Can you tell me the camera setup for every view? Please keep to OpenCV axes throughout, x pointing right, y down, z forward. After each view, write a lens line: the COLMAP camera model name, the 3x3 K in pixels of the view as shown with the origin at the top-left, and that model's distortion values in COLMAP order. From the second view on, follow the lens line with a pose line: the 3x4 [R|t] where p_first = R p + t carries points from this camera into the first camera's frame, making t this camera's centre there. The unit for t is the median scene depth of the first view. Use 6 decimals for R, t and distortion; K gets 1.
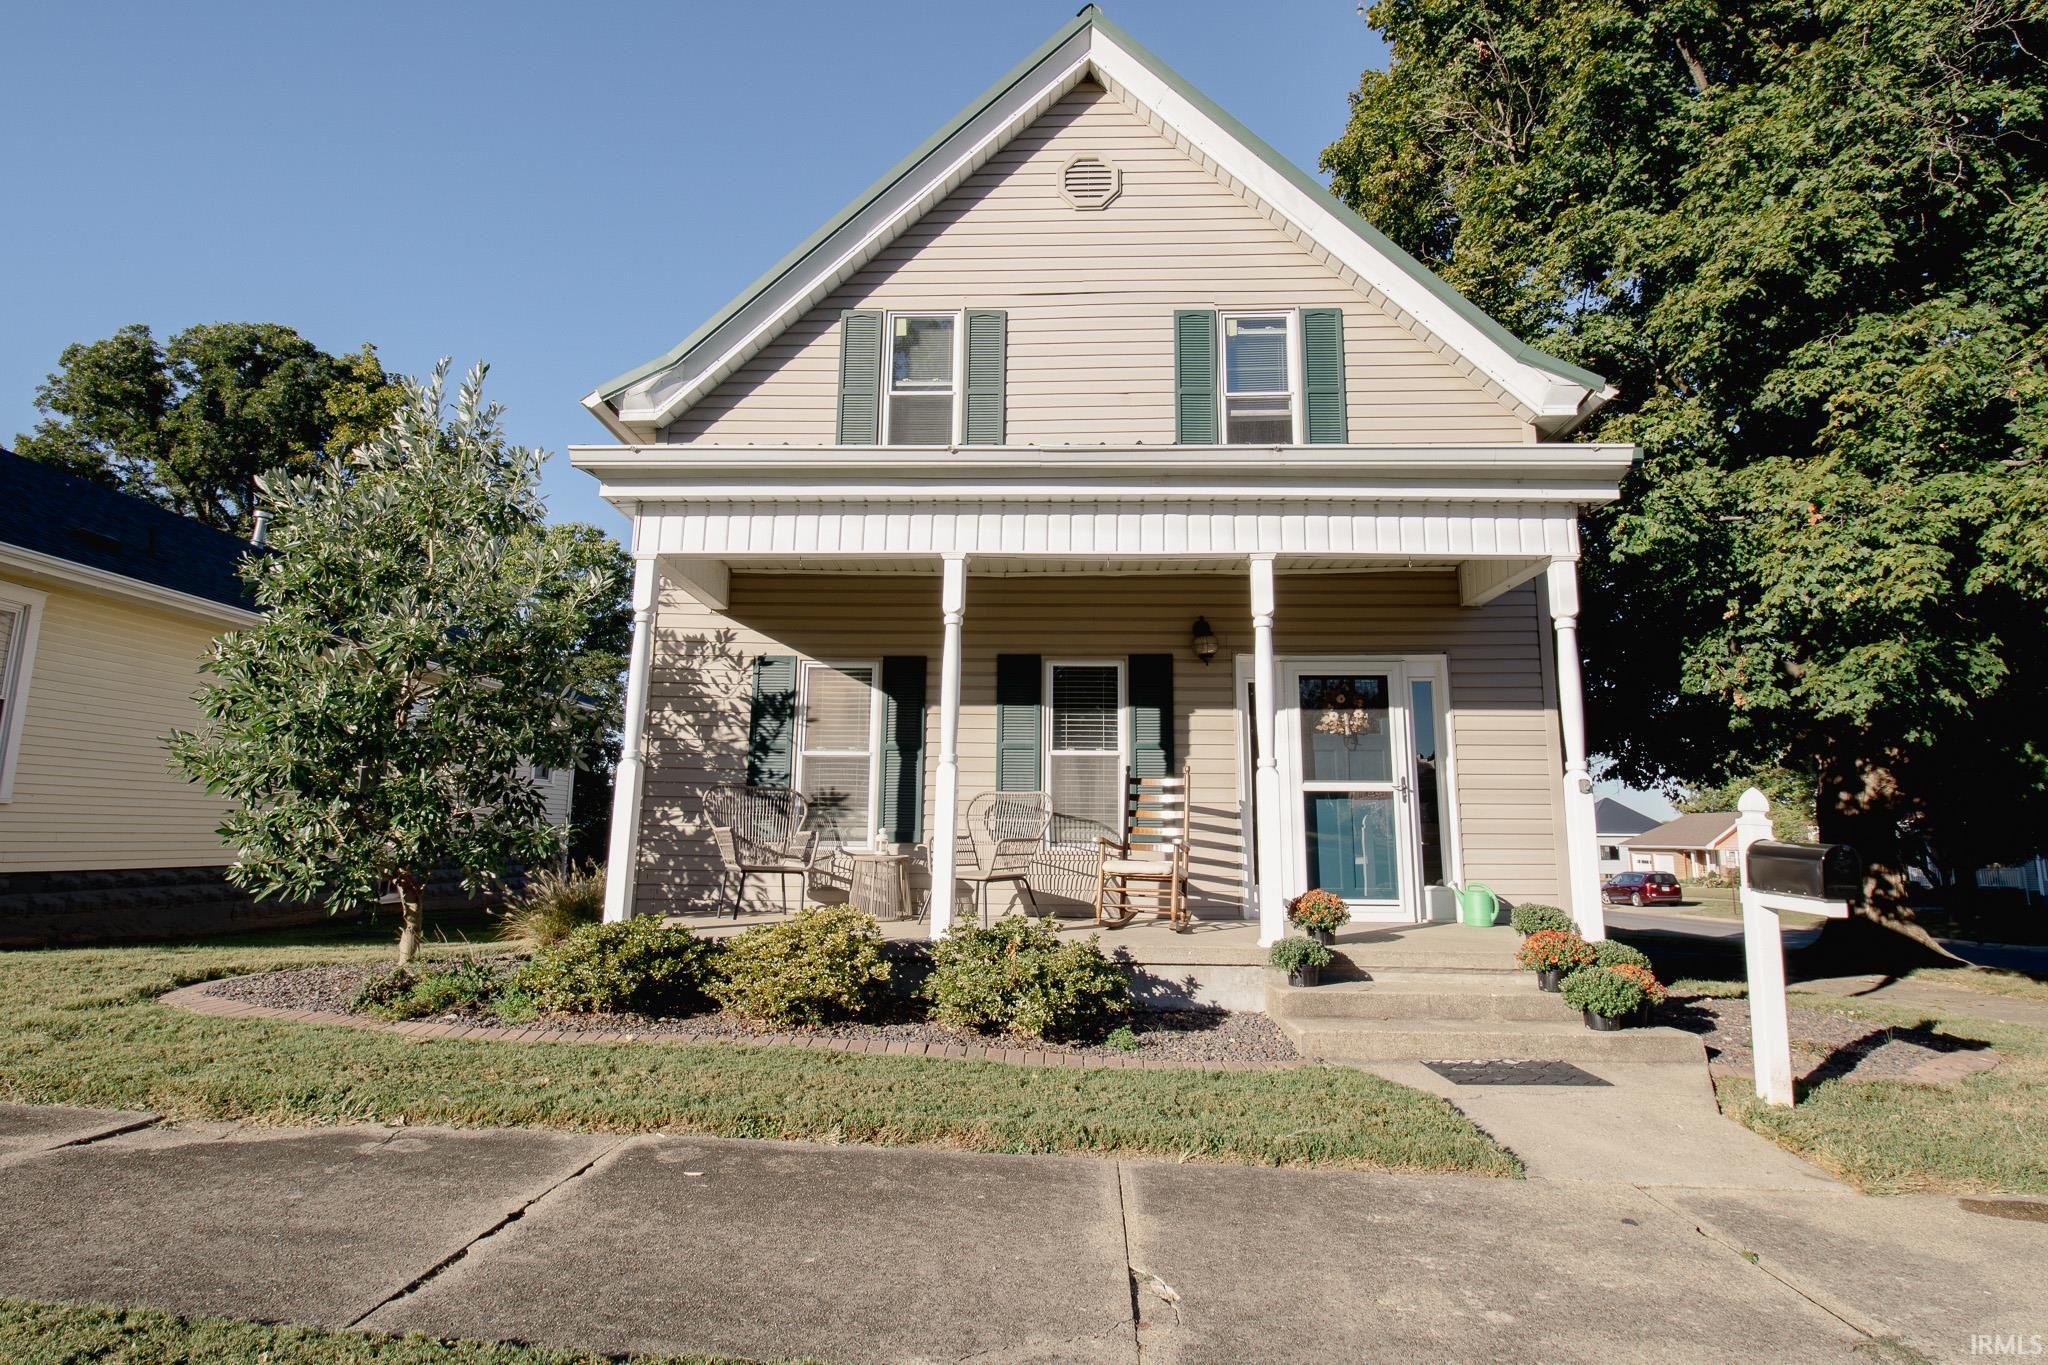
lens RADIAL K [[1116.7, 0, 1021.5], [0, 1116.7, 677.2], [0, 0, 1]] dist [-0.001410, -0.009493]
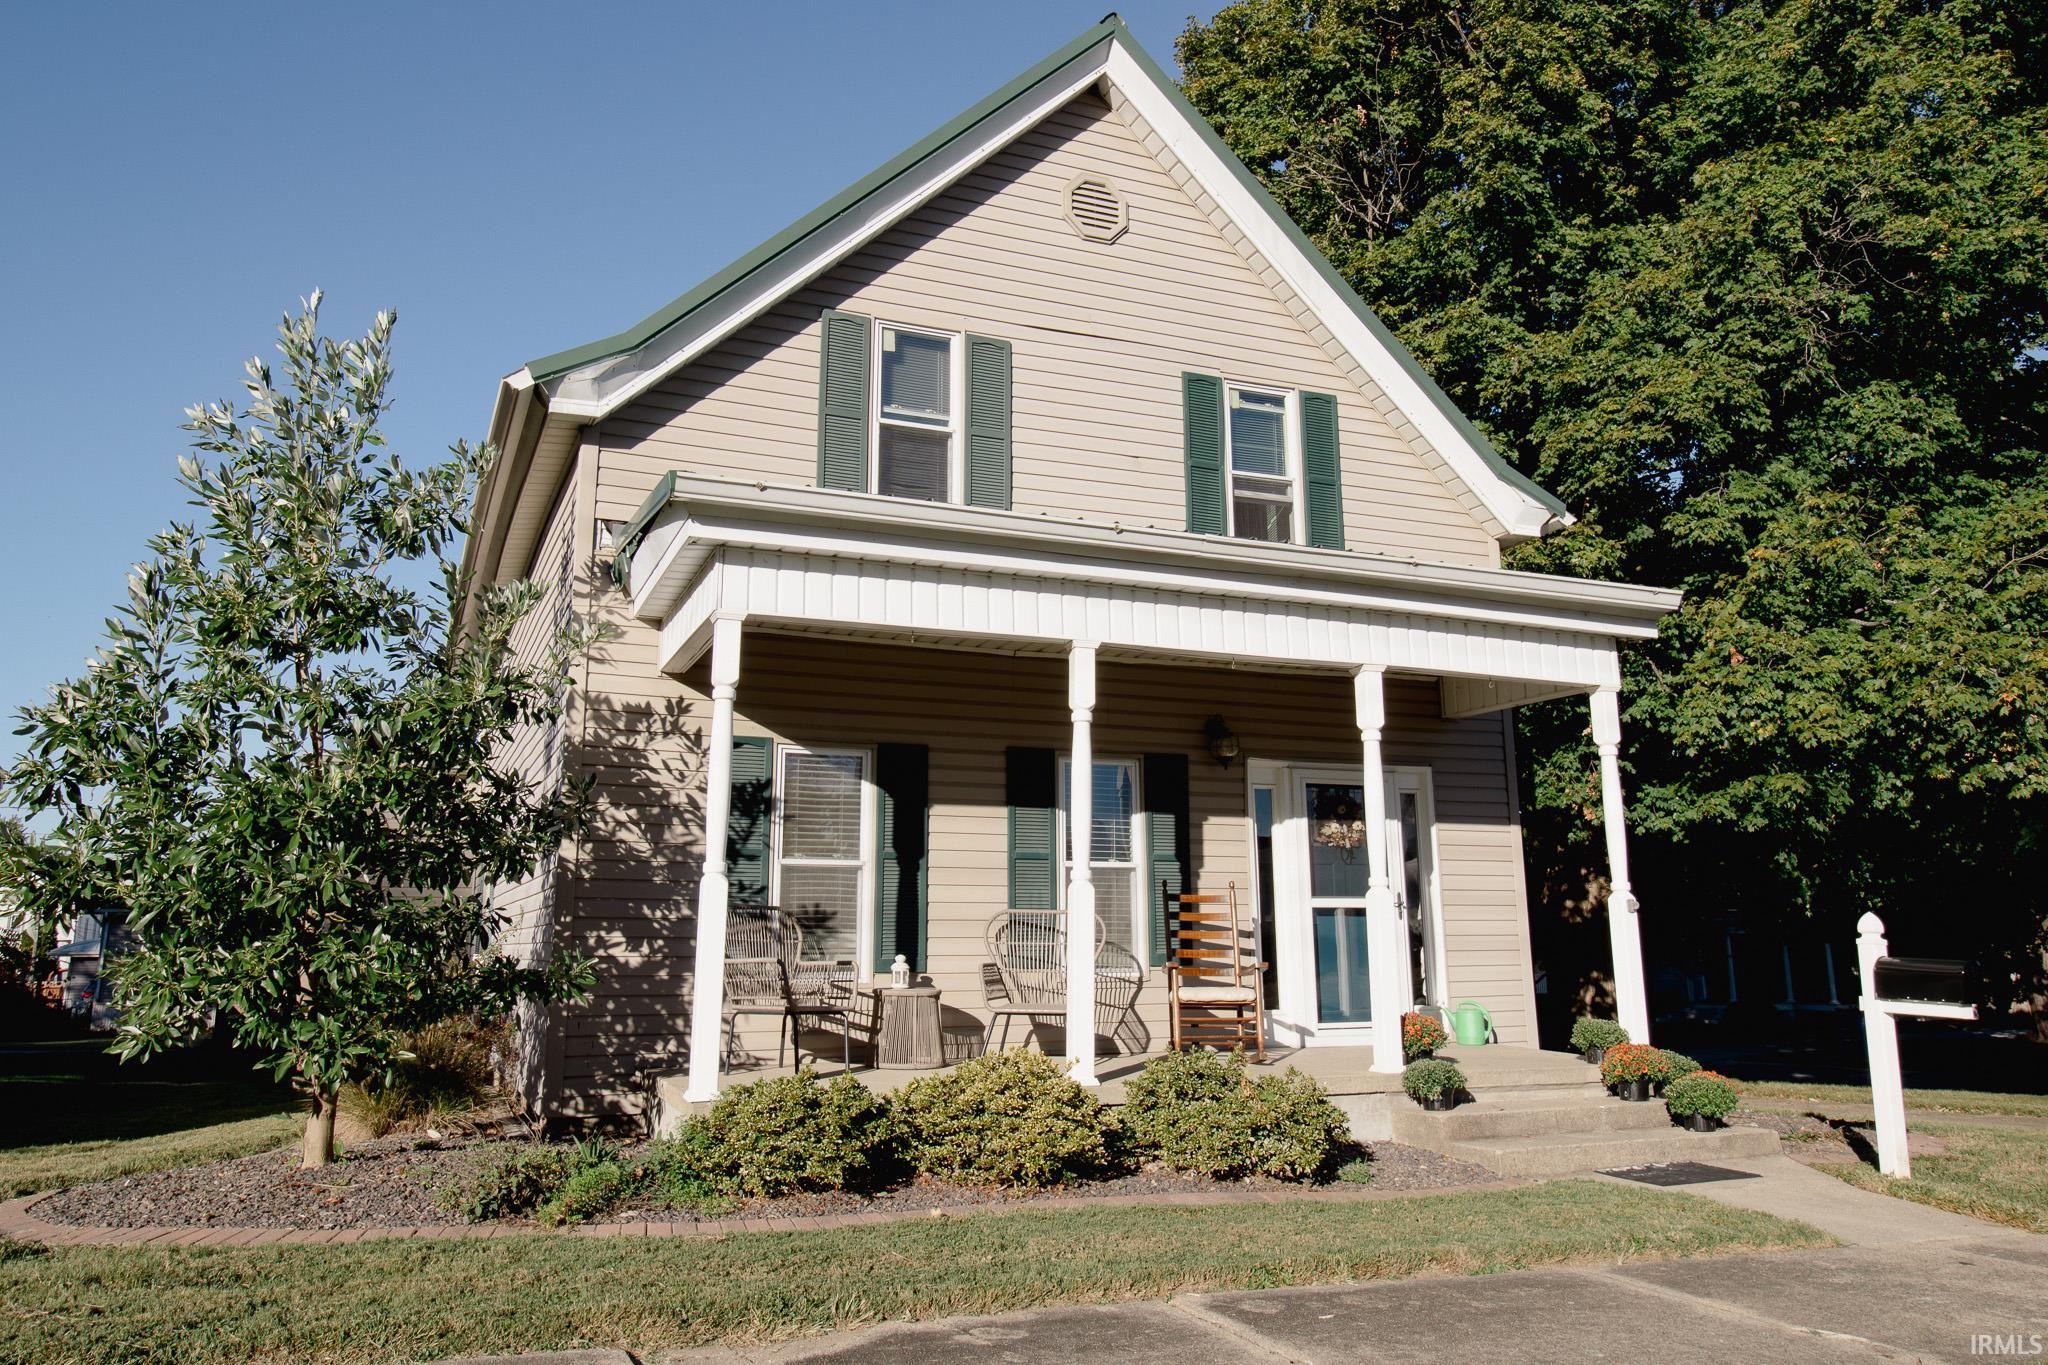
lens RADIAL K [[1519.9, 0, 1023.2], [0, 1519.9, 685.2], [0, 0, 1]] dist [-0.000115, 0.010994]
pose [[0.901107, 0.059252, 0.429530, -0.507647], [-0.046594, 0.998115, -0.039938, -0.021234], [-0.431087, 0.015975, 0.902169, -0.049594]]
